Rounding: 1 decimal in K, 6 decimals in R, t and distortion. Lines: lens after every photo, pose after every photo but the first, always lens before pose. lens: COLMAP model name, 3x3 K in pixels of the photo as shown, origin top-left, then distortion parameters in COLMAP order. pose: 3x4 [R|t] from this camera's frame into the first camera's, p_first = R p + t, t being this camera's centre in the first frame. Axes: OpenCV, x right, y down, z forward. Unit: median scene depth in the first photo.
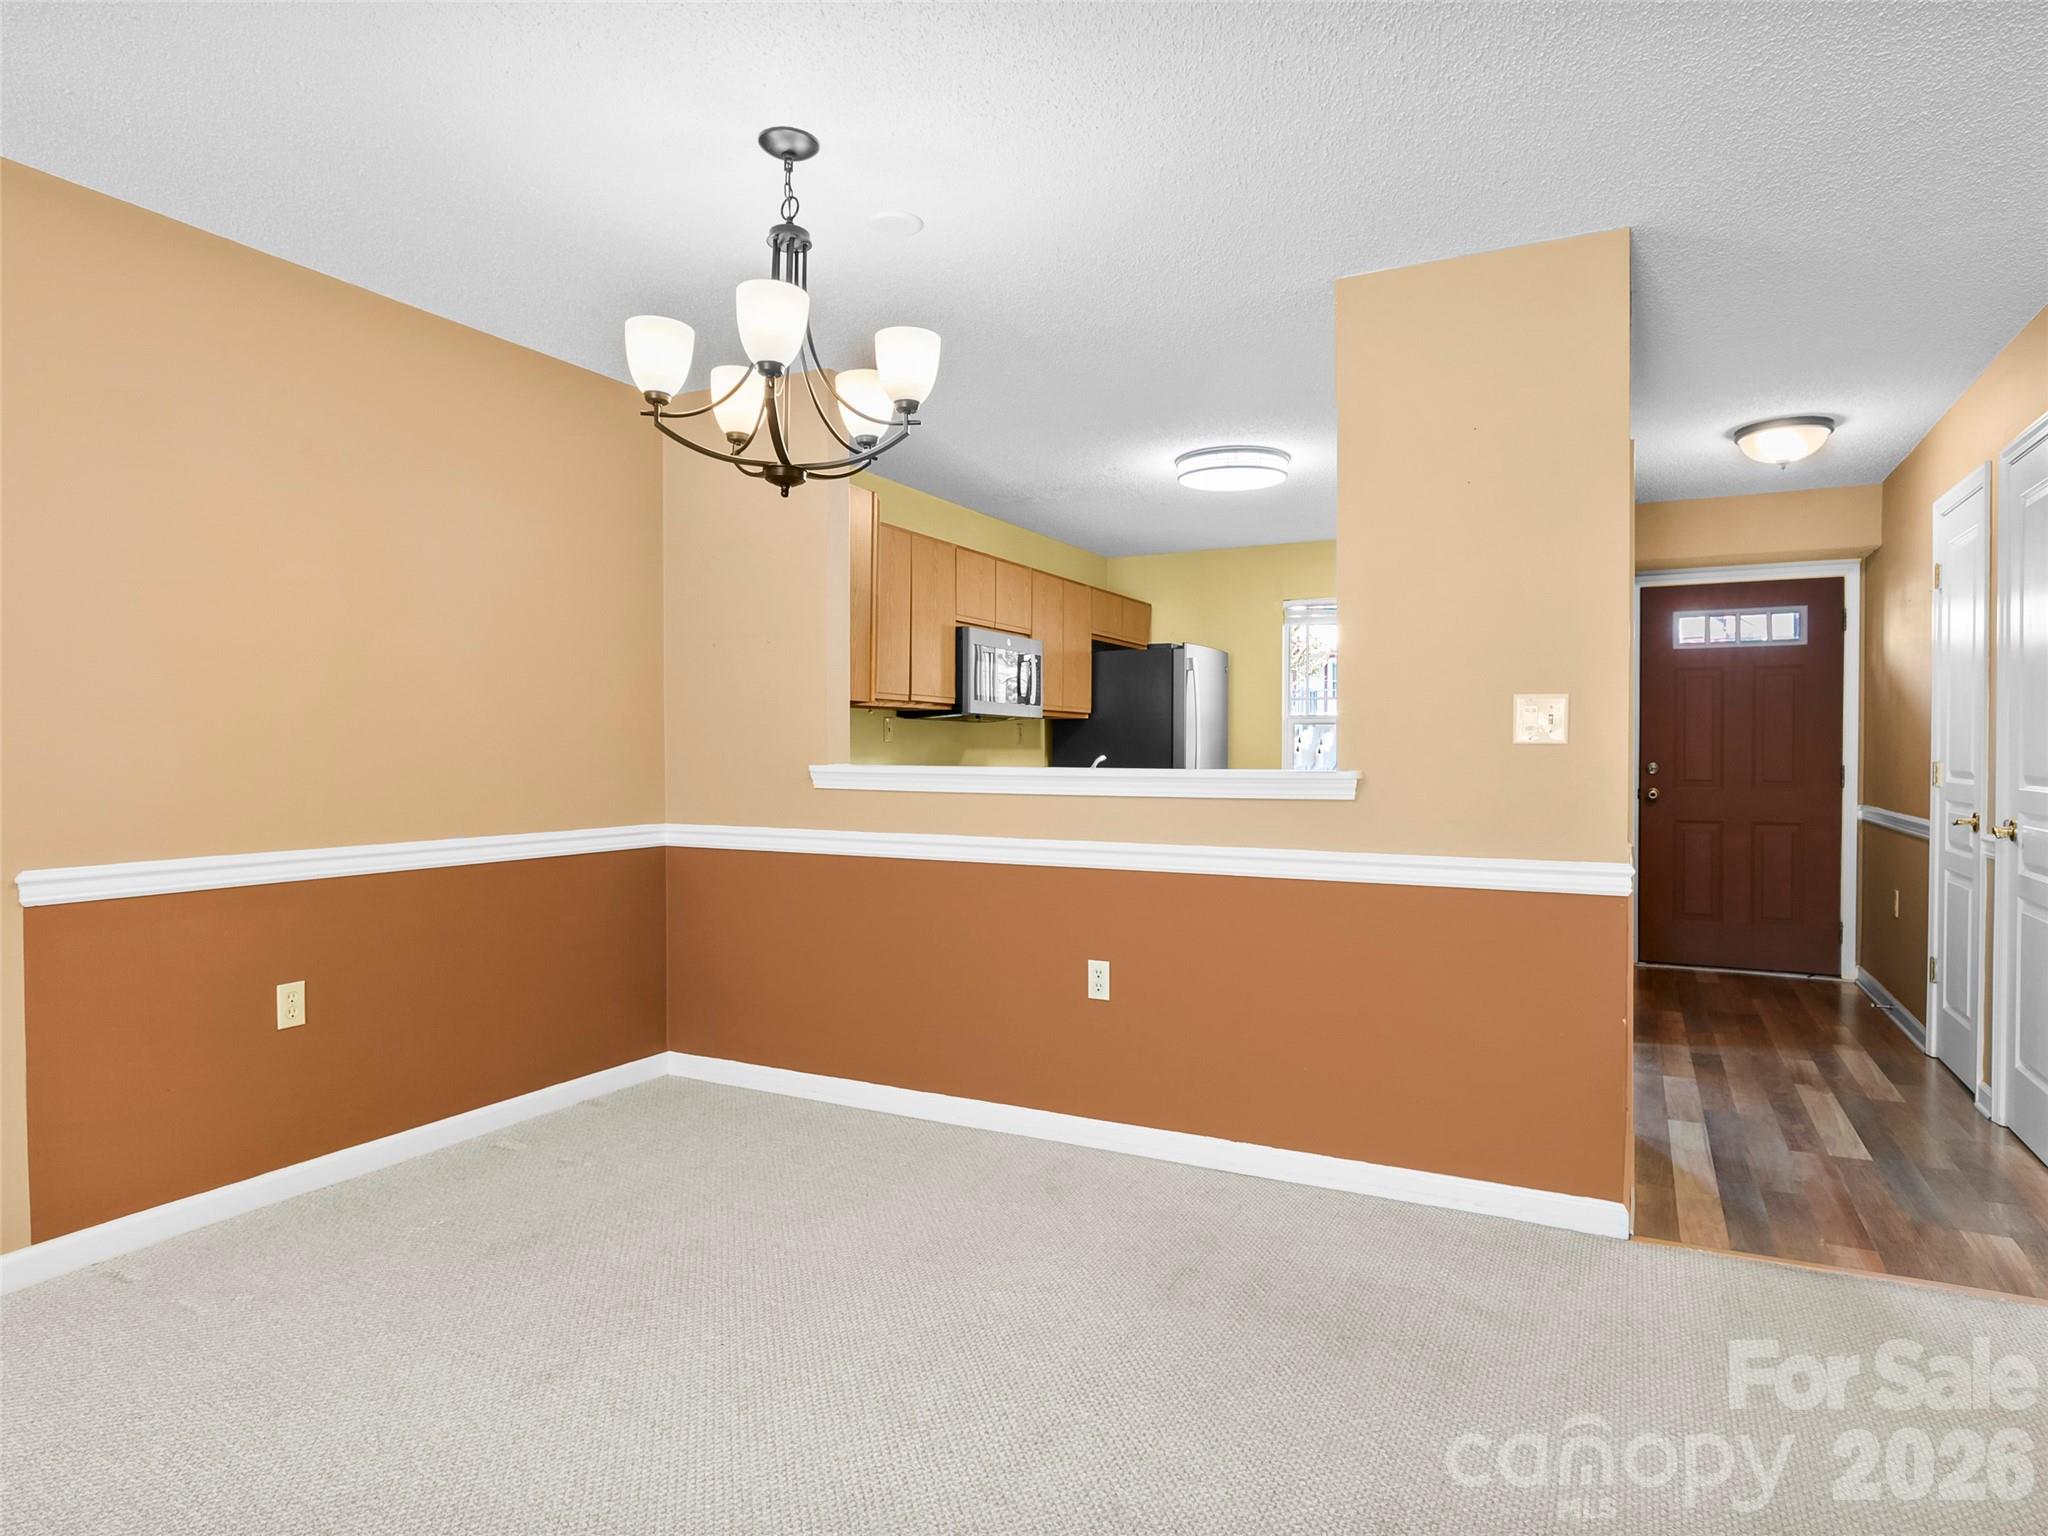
lens RADIAL K [[1163.3, 0, 1023.1], [0, 1163.3, 775.8], [0, 0, 1]] dist [-0.003599, 0.000373]
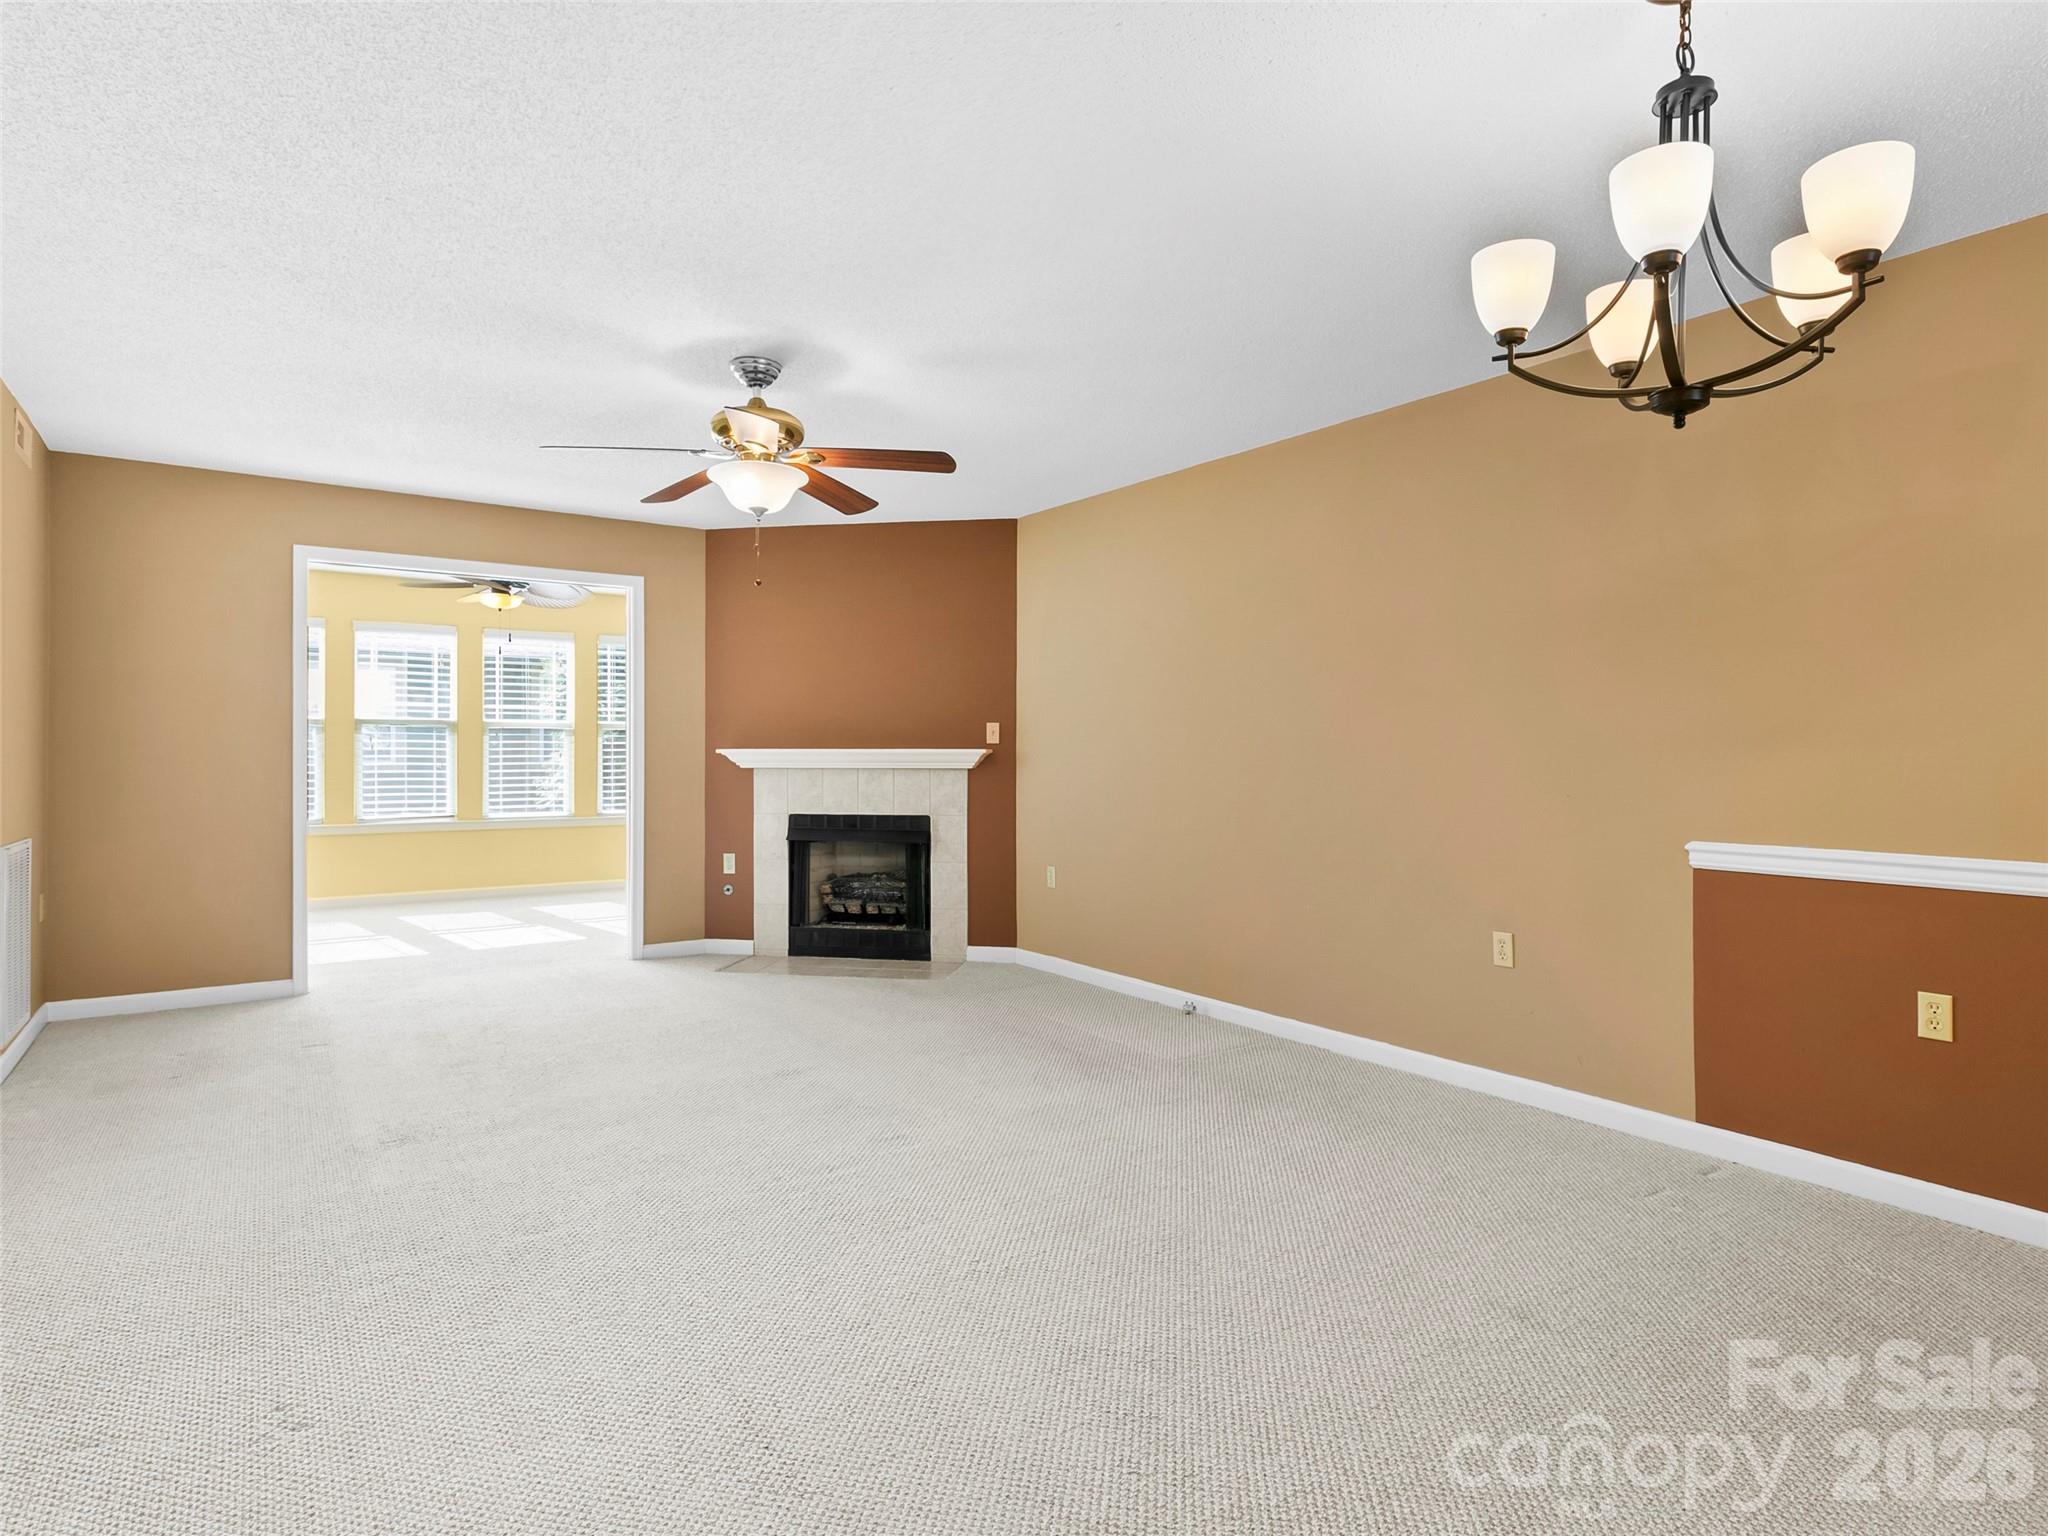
lens RADIAL K [[1100.2, 0, 1023.0], [0, 1100.2, 757.5], [0, 0, 1]] dist [0.000961, -0.000048]
pose [[-0.451517, 0.006847, -0.892236, 0.370443], [-0.020682, 0.999622, 0.018137, -0.013502], [0.892023, 0.026642, -0.451205, 0.517640]]
